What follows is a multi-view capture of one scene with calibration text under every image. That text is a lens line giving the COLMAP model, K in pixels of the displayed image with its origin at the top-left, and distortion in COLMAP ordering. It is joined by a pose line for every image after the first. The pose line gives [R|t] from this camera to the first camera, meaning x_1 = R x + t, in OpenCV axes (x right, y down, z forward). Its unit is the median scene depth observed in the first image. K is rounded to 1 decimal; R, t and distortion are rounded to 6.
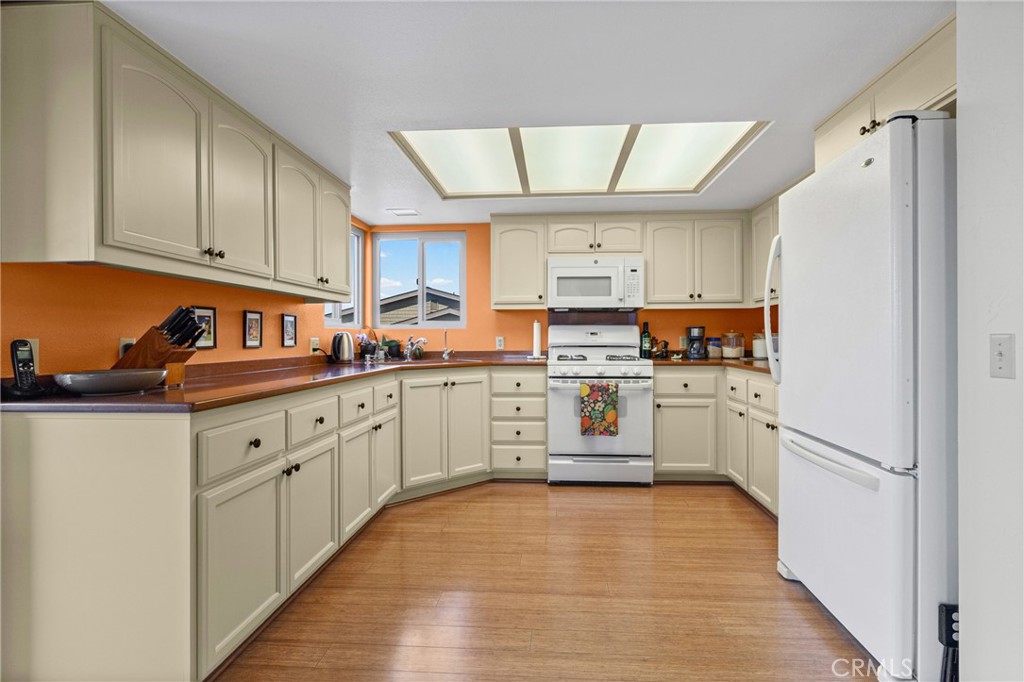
lens RADIAL K [[506.0, 0, 520.0], [0, 506.0, 339.6], [0, 0, 1]] dist [0.002656, 0.003446]
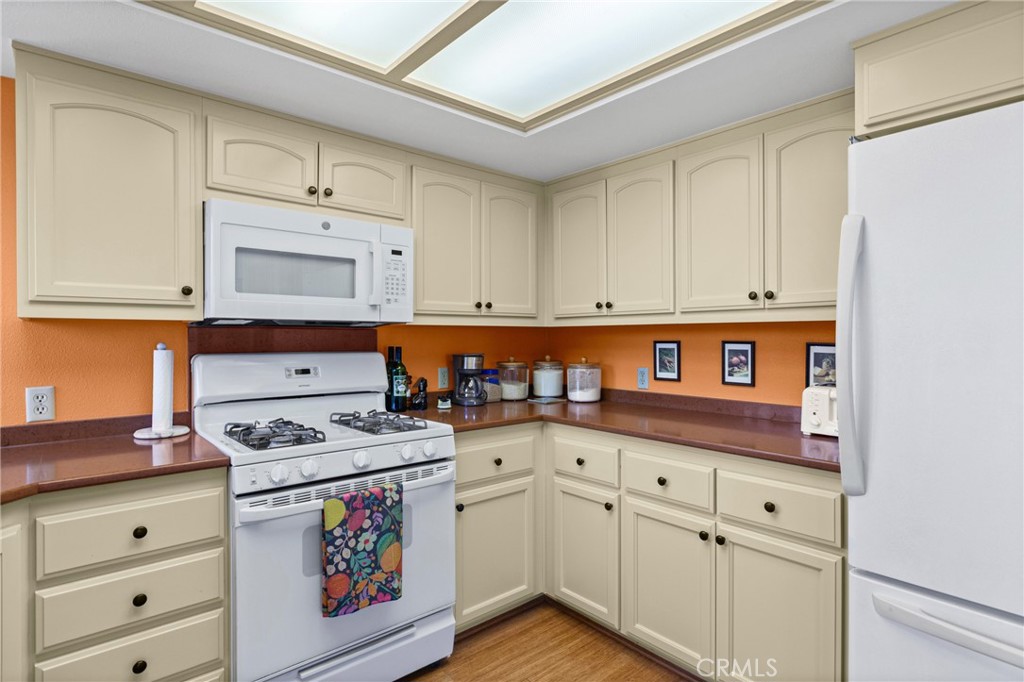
lens RADIAL K [[535.9, 0, 528.0], [0, 535.9, 338.5], [0, 0, 1]] dist [0.002839, -0.000692]
pose [[0.698262, -0.000802, 0.715842, -0.084916], [0.000886, 1.000000, 0.000256, -0.049585], [-0.715842, 0.000456, 0.698262, 0.542598]]
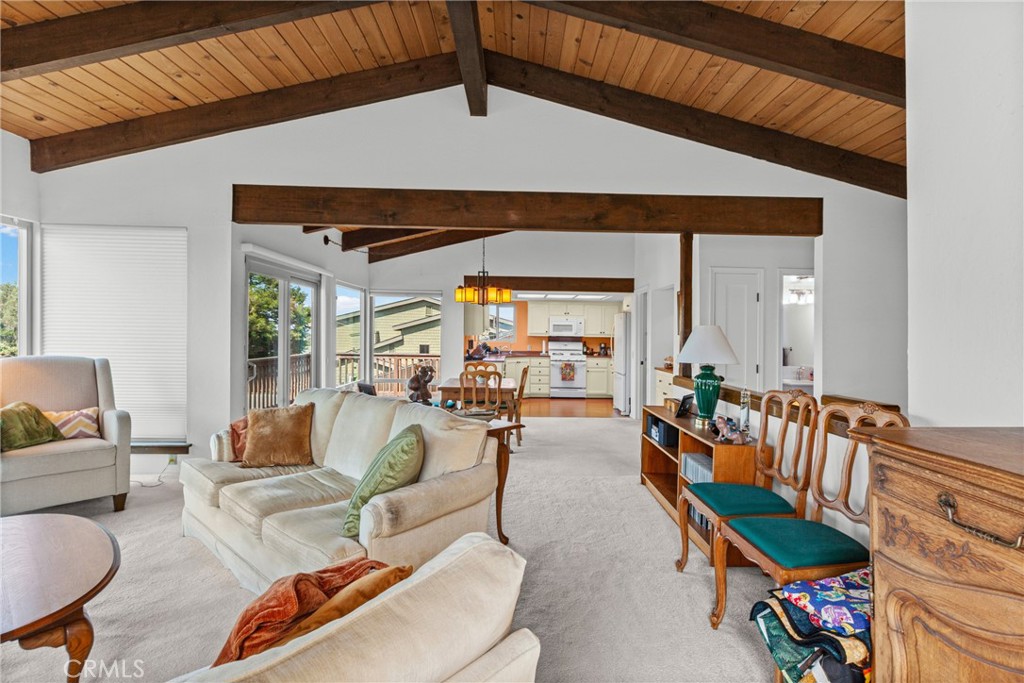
lens RADIAL K [[506.0, 0, 511.9], [0, 506.0, 340.5], [0, 0, 1]] dist [0.002656, 0.003446]
pose [[0.997100, 0.012021, 0.075143, -0.381181], [-0.012033, 0.999928, -0.000284, -0.037365], [-0.075141, -0.000621, 0.997173, -1.851592]]
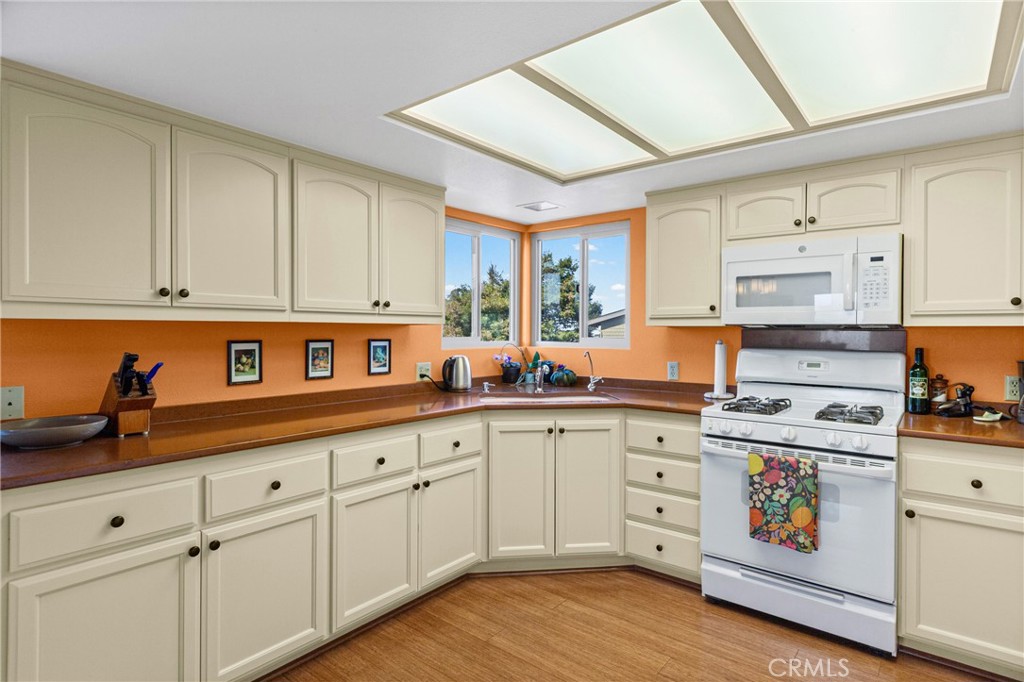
lens RADIAL K [[535.9, 0, 515.8], [0, 535.9, 335.1], [0, 0, 1]] dist [0.002839, -0.000692]
pose [[0.818974, 0.010580, -0.573733, 0.253656], [-0.007536, 0.999942, 0.007682, -0.056763], [0.573781, -0.001968, 0.819007, 0.300167]]
